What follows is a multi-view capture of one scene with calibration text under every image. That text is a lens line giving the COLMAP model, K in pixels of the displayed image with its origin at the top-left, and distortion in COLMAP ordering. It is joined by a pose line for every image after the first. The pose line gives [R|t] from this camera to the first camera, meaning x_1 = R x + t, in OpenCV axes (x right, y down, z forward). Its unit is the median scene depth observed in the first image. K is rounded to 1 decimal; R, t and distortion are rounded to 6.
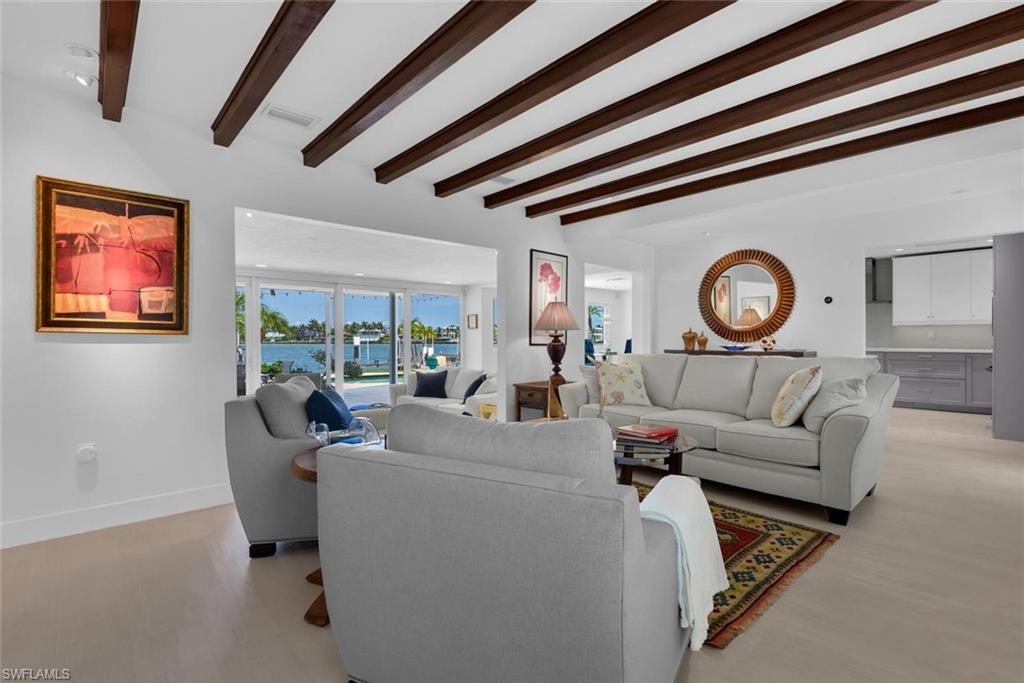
lens RADIAL K [[471.9, 0, 508.3], [0, 471.9, 343.4], [0, 0, 1]] dist [-0.000783, -0.000167]
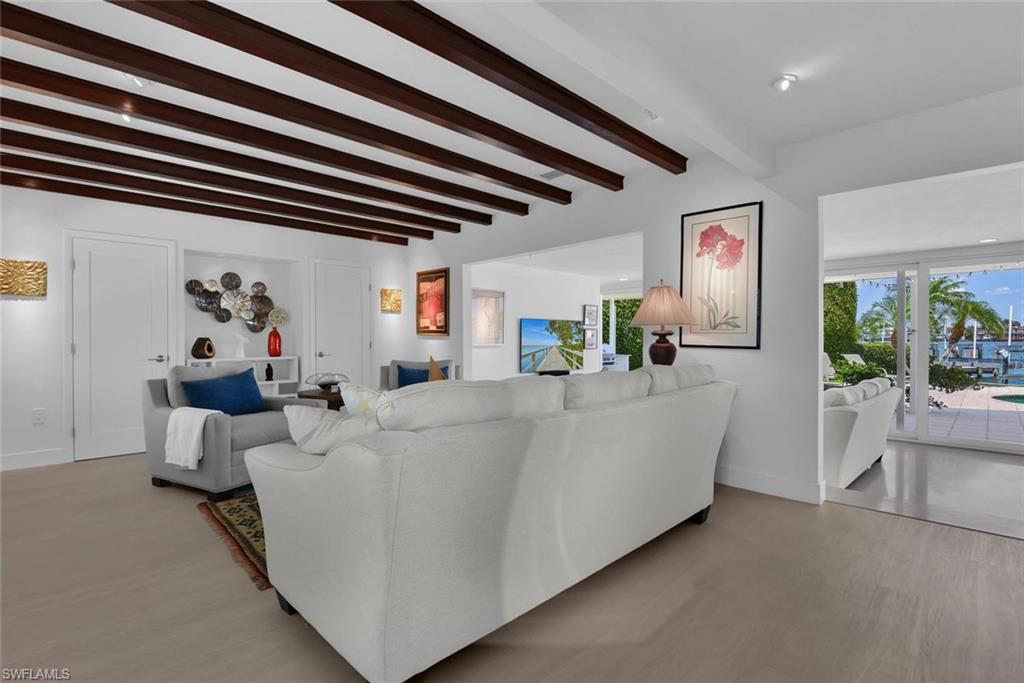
lens RADIAL K [[471.9, 0, 508.3], [0, 471.9, 343.4], [0, 0, 1]] dist [-0.000783, -0.000167]
pose [[0.040606, 0.013673, -0.999082, 1.297182], [-0.006710, 0.999888, 0.013412, -0.015220], [0.999153, 0.006159, 0.040693, 1.179940]]
